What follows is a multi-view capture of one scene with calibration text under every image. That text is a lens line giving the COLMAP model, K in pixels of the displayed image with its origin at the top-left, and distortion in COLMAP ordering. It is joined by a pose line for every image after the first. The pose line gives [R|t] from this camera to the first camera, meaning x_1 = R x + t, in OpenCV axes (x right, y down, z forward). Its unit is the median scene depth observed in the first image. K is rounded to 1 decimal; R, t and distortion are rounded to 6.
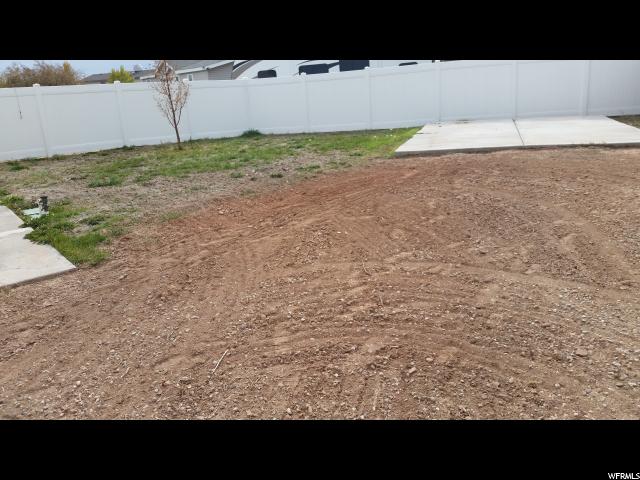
lens RADIAL K [[516.9, 0, 319.2], [0, 516.9, 251.6], [0, 0, 1]] dist [0.131504, -0.300620]
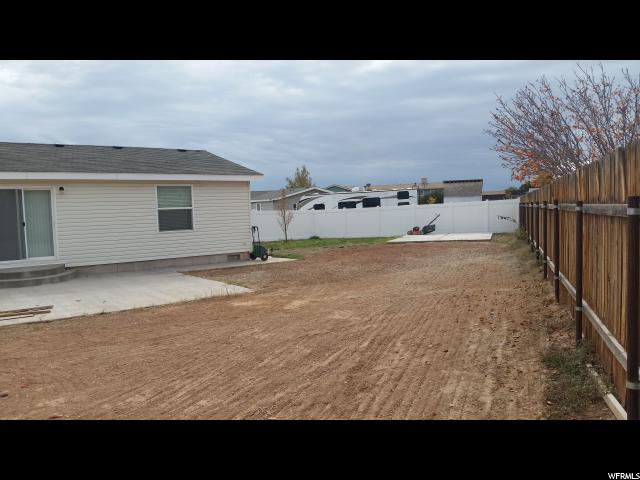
lens RADIAL K [[516.9, 0, 319.2], [0, 516.9, 251.6], [0, 0, 1]] dist [0.131504, -0.300620]
pose [[0.999013, 0.028372, -0.034167, -0.104642], [-0.035315, 0.974004, -0.223760, 0.468461], [0.026930, 0.224746, 0.974045, -1.574023]]
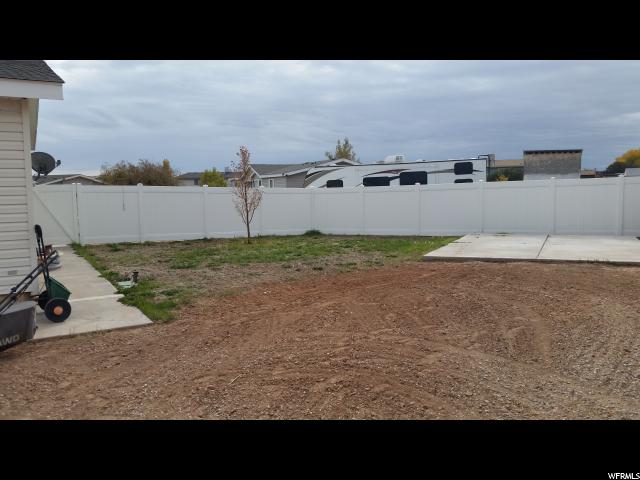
lens RADIAL K [[516.9, 0, 319.2], [0, 516.9, 251.6], [0, 0, 1]] dist [0.131504, -0.300620]
pose [[0.988460, 0.064276, -0.137173, 0.081784], [-0.088856, 0.979392, -0.181371, 0.033143], [0.122688, 0.191466, 0.973801, -0.181019]]
